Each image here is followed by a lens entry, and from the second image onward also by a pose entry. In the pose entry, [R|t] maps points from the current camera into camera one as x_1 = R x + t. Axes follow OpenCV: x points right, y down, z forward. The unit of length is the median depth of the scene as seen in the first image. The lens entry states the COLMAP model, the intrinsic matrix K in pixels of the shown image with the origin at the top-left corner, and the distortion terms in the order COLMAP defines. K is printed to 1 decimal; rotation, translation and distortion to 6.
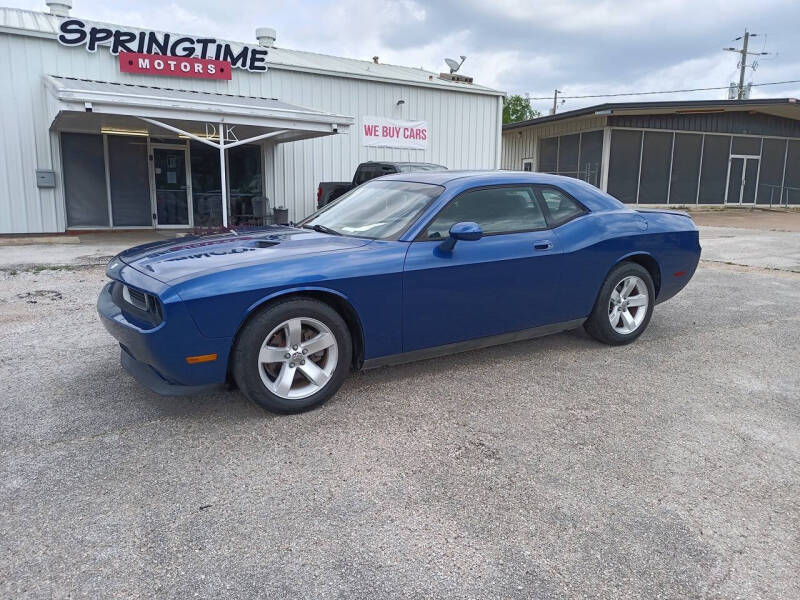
lens RADIAL K [[596.7, 0, 398.5], [0, 596.7, 297.7], [0, 0, 1]] dist [0.088893, -0.112542]
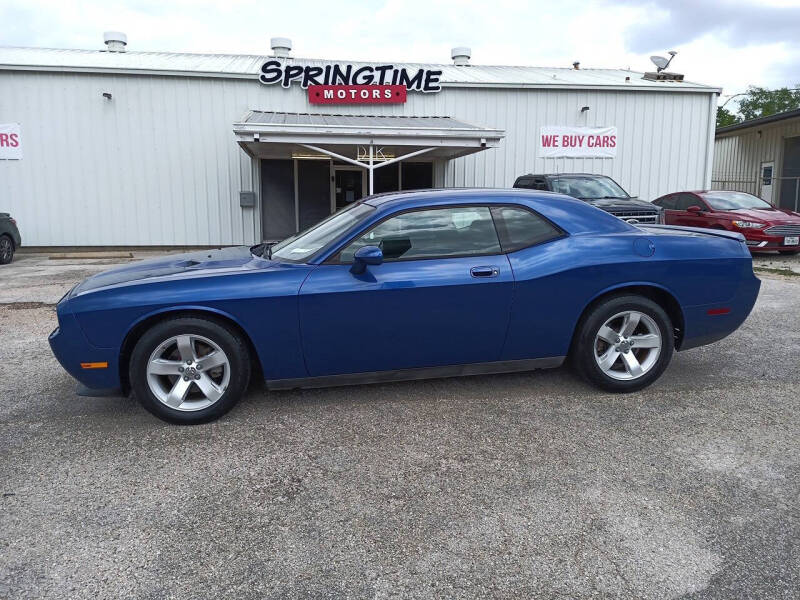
lens RADIAL K [[599.2, 0, 397.4], [0, 599.2, 297.8], [0, 0, 1]] dist [0.092545, -0.118211]
pose [[0.923240, 0.045961, -0.381464, 0.138694], [-0.053774, 0.998505, -0.009841, -0.009696], [0.380441, 0.029599, 0.924331, 0.035661]]
